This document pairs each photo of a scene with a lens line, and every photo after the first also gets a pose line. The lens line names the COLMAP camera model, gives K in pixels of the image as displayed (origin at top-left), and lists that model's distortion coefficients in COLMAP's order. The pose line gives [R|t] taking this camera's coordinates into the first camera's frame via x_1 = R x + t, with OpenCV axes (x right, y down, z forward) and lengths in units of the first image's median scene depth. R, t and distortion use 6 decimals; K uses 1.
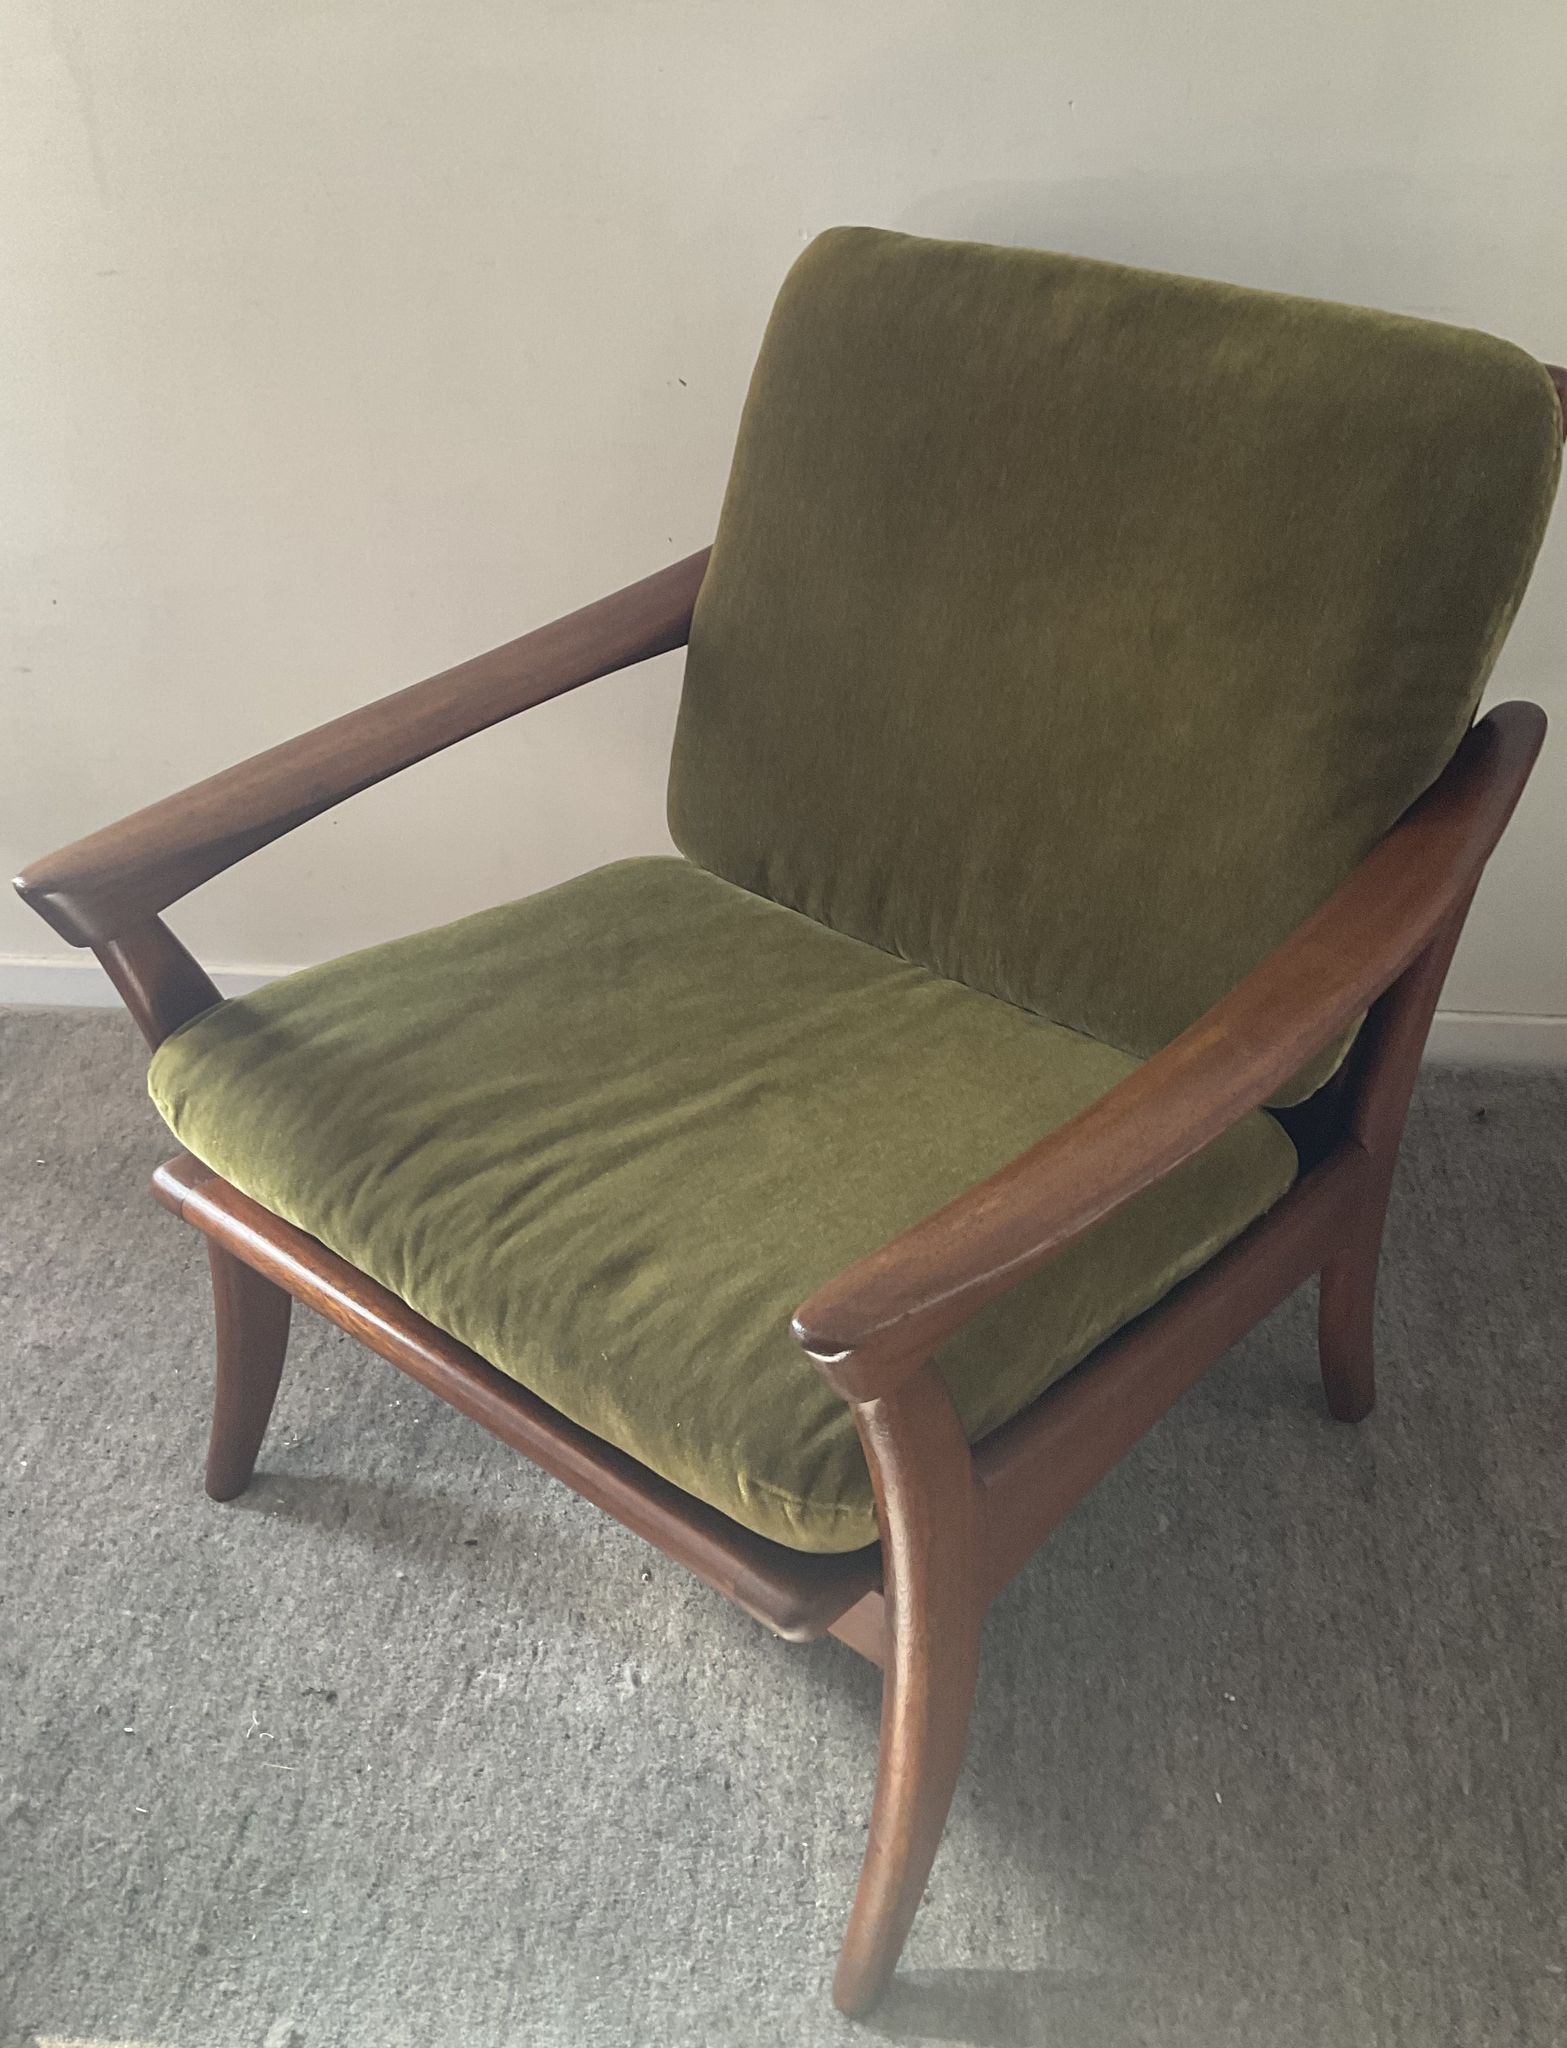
lens RADIAL K [[2098.4, 0, 848.9], [0, 2098.4, 826.9], [0, 0, 1]] dist [0.004969, 0.000000]
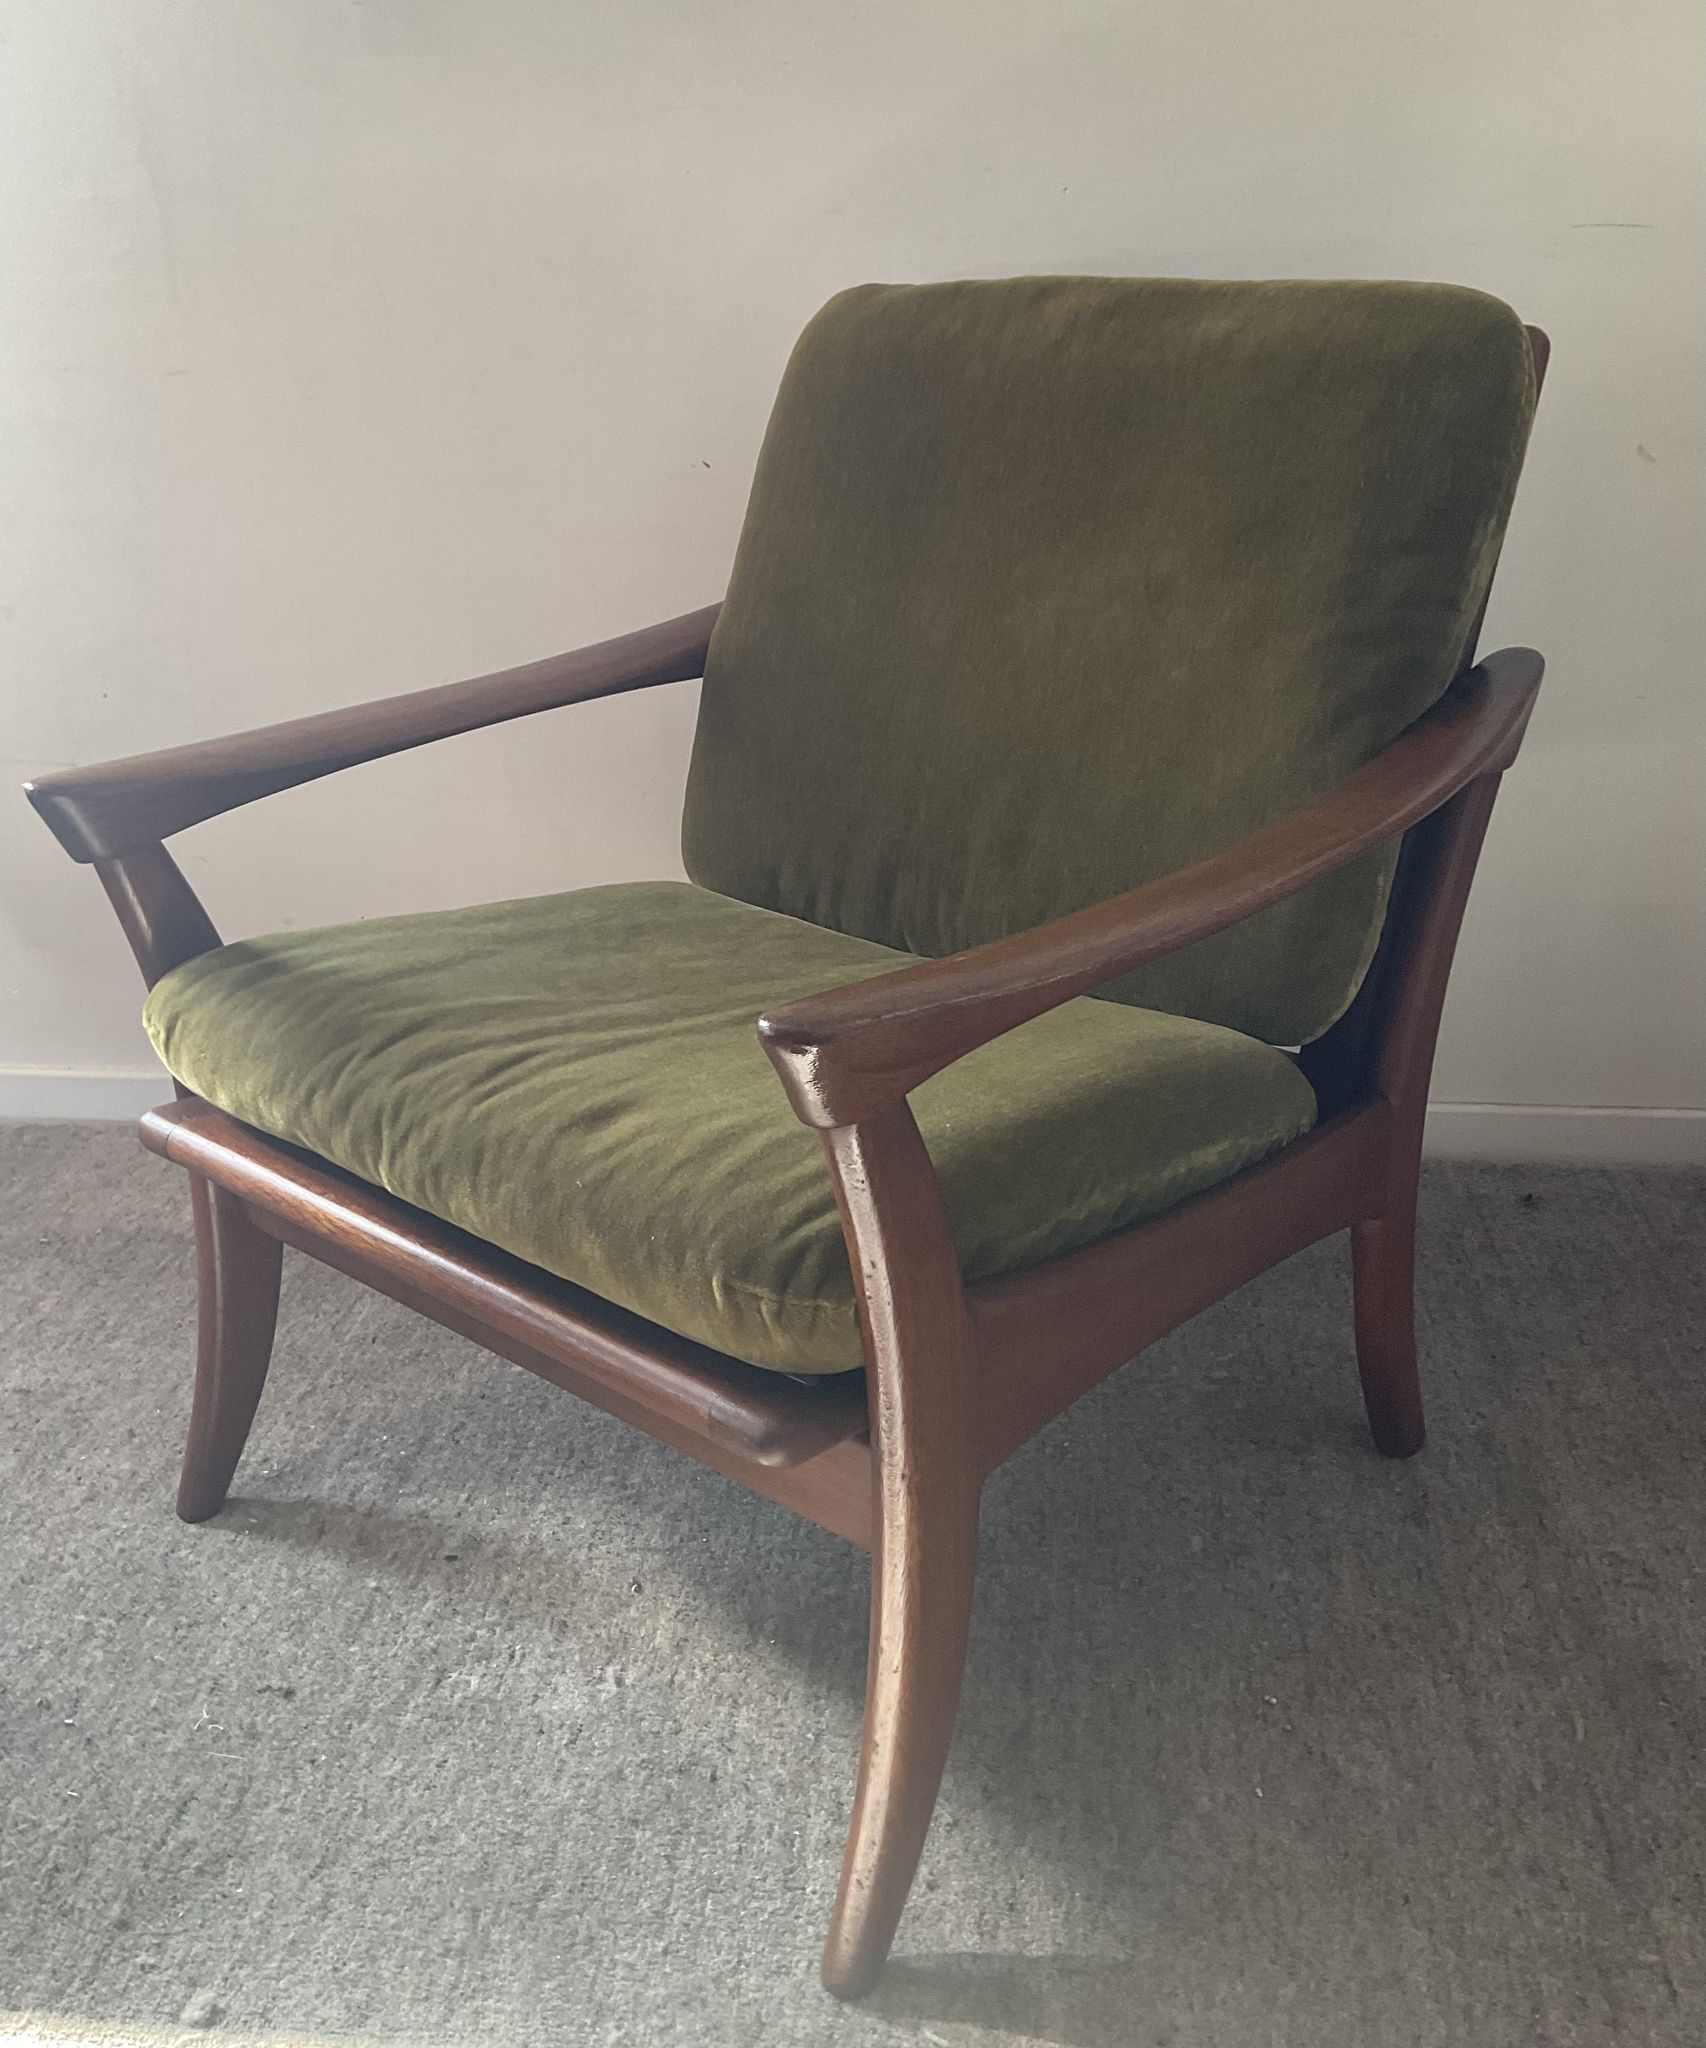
lens RADIAL K [[2071.6, 0, 833.9], [0, 2071.6, 784.7], [0, 0, 1]] dist [0.005136, 0.000000]
pose [[0.999258, -0.006860, -0.037887, 0.030040], [-0.001909, 0.973968, -0.226680, 0.235239], [0.038455, 0.226584, 0.973232, 0.033823]]
